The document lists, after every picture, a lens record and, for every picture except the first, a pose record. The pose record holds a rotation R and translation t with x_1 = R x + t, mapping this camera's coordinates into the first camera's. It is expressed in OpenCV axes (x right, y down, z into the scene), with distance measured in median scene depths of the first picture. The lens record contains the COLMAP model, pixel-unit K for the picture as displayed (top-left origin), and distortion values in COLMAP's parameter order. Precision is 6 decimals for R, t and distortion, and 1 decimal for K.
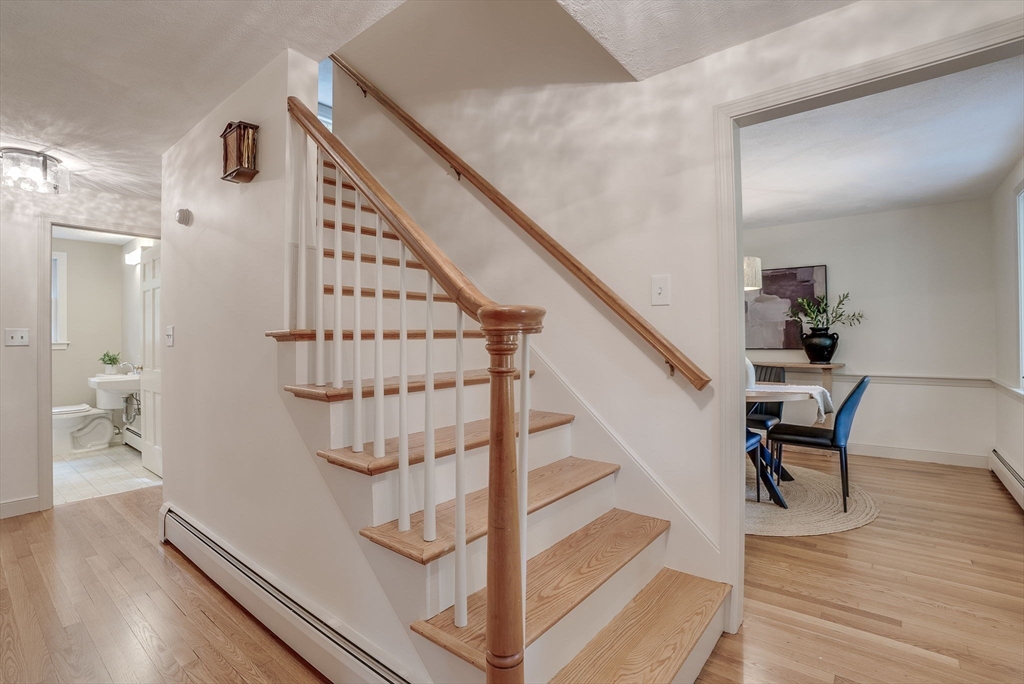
lens RADIAL K [[480.7, 0, 520.7], [0, 480.7, 336.0], [0, 0, 1]] dist [-0.072021, 0.027753]
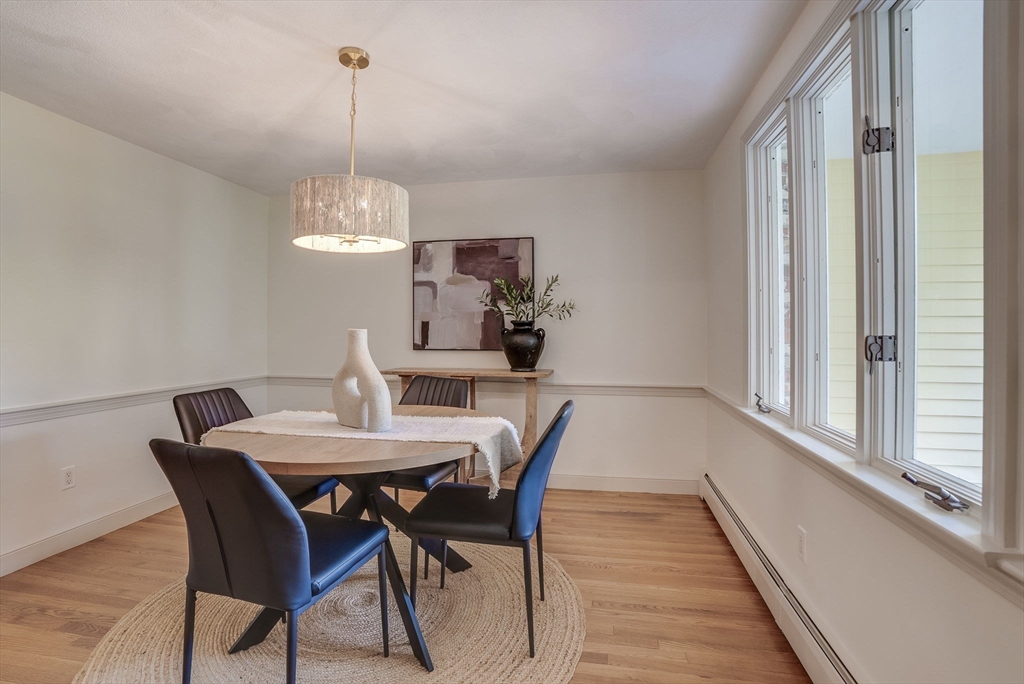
lens RADIAL K [[551.1, 0, 508.9], [0, 551.1, 337.9], [0, 0, 1]] dist [-0.066125, 0.033383]
pose [[0.877207, 0.005052, 0.480085, 0.212502], [-0.011617, 0.999875, 0.010705, -0.000659], [-0.479971, -0.014968, 0.877157, 0.265854]]
